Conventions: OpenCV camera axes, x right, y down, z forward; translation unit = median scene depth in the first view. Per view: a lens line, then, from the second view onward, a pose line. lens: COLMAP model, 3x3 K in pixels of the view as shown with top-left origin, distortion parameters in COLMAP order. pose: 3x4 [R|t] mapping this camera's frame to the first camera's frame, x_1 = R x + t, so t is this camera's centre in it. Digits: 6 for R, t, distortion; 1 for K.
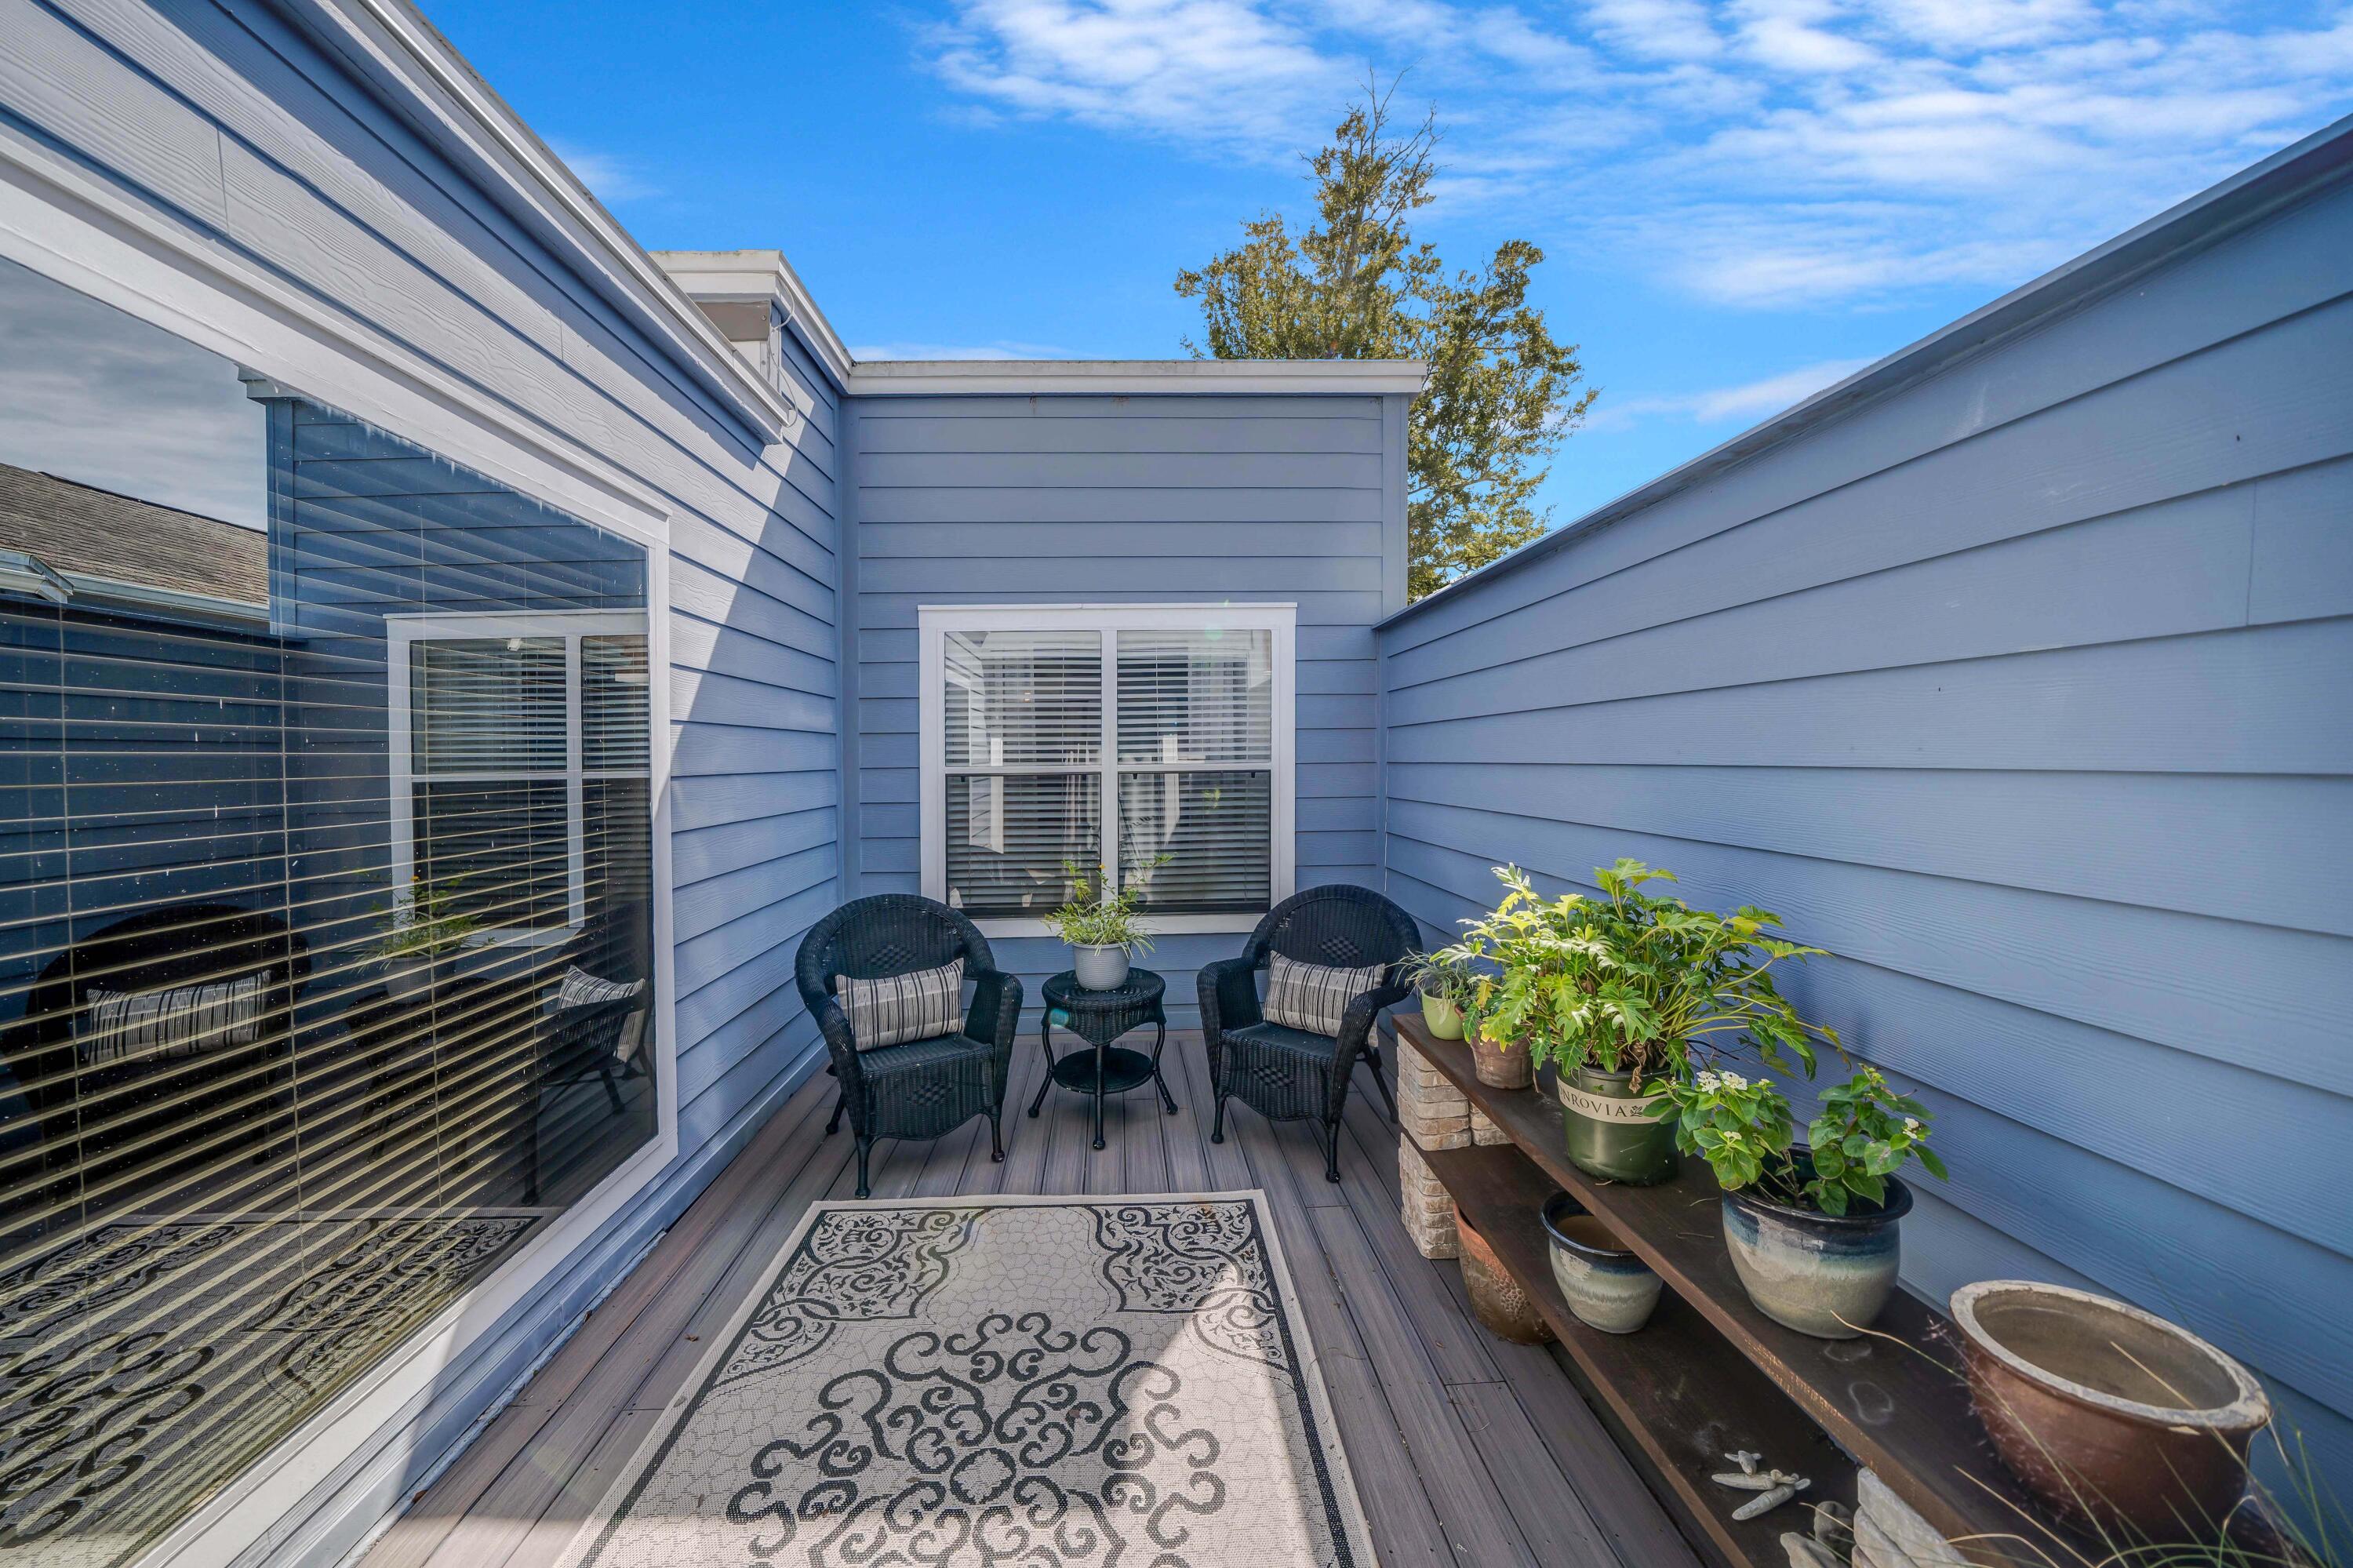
lens RADIAL K [[834.6, 0, 1163.6], [0, 834.6, 765.8], [0, 0, 1]] dist [-0.000078, -0.000015]
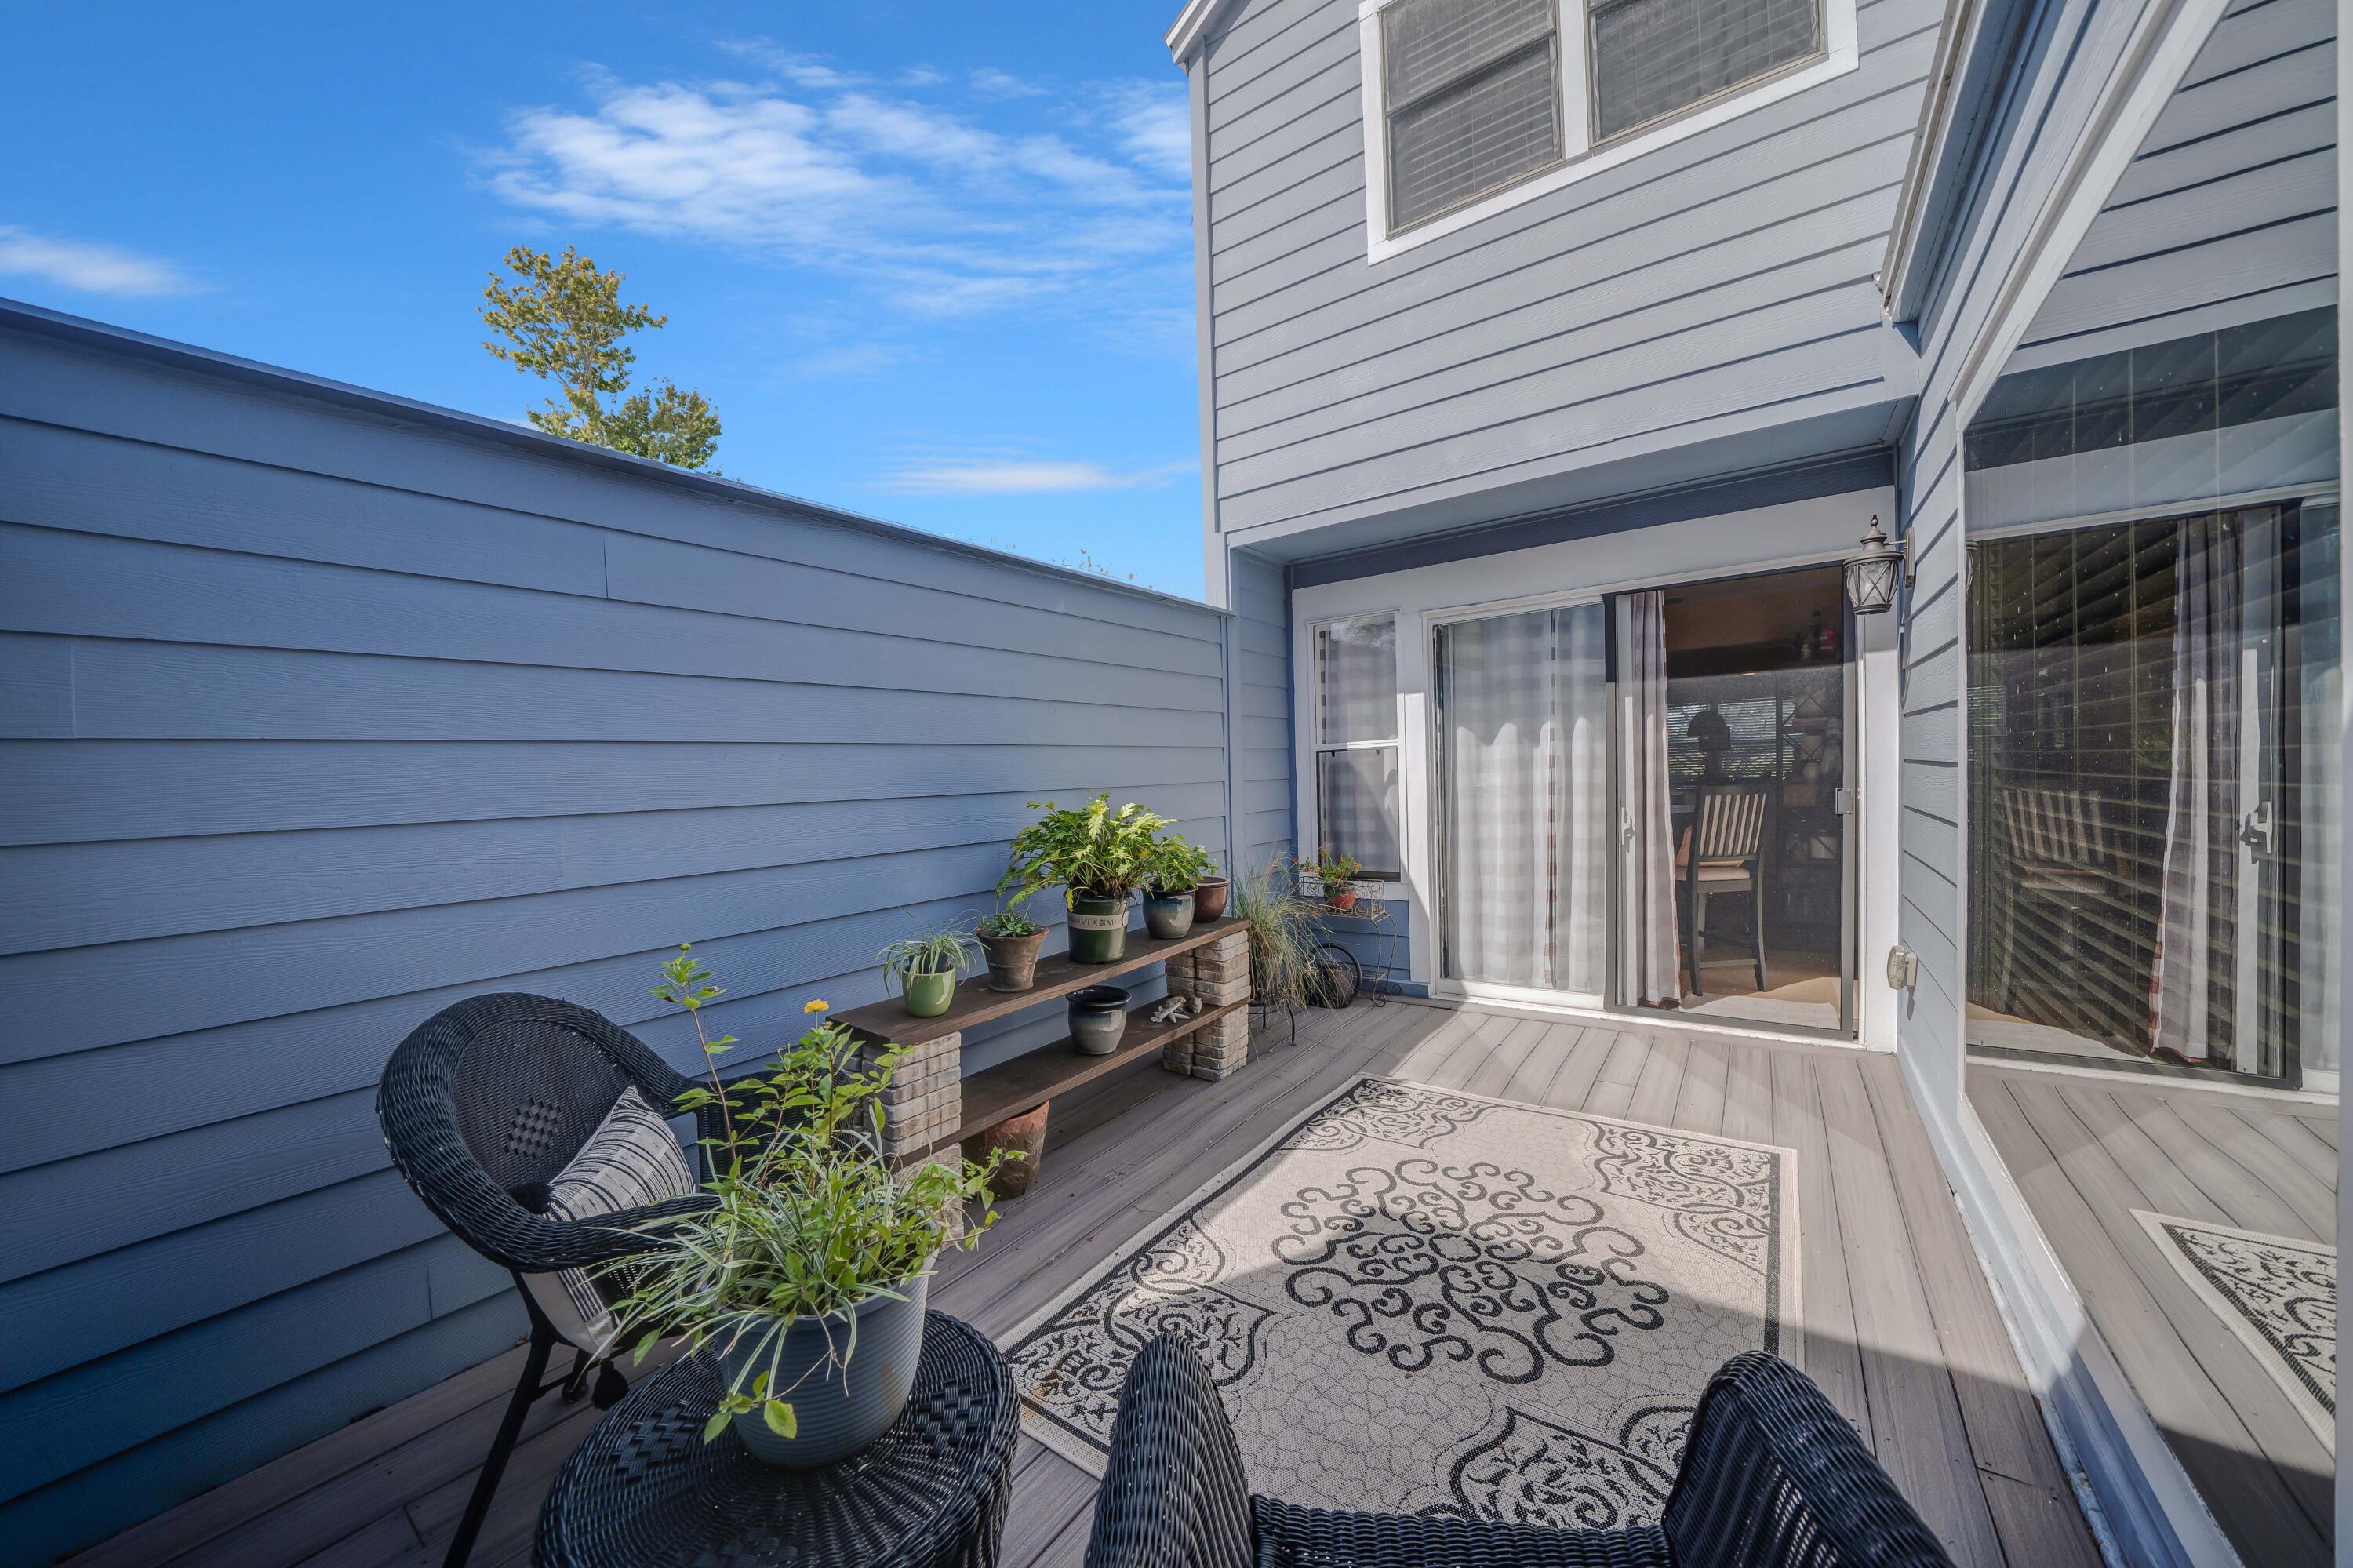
lens RADIAL K [[834.6, 0, 1172.5], [0, 834.6, 796.7], [0, 0, 1]] dist [-0.000078, -0.000015]
pose [[-0.778126, 0.024608, 0.627625, -0.615219], [0.052234, 0.998306, 0.025618, 0.081300], [-0.625932, 0.052717, -0.778094, 1.956865]]
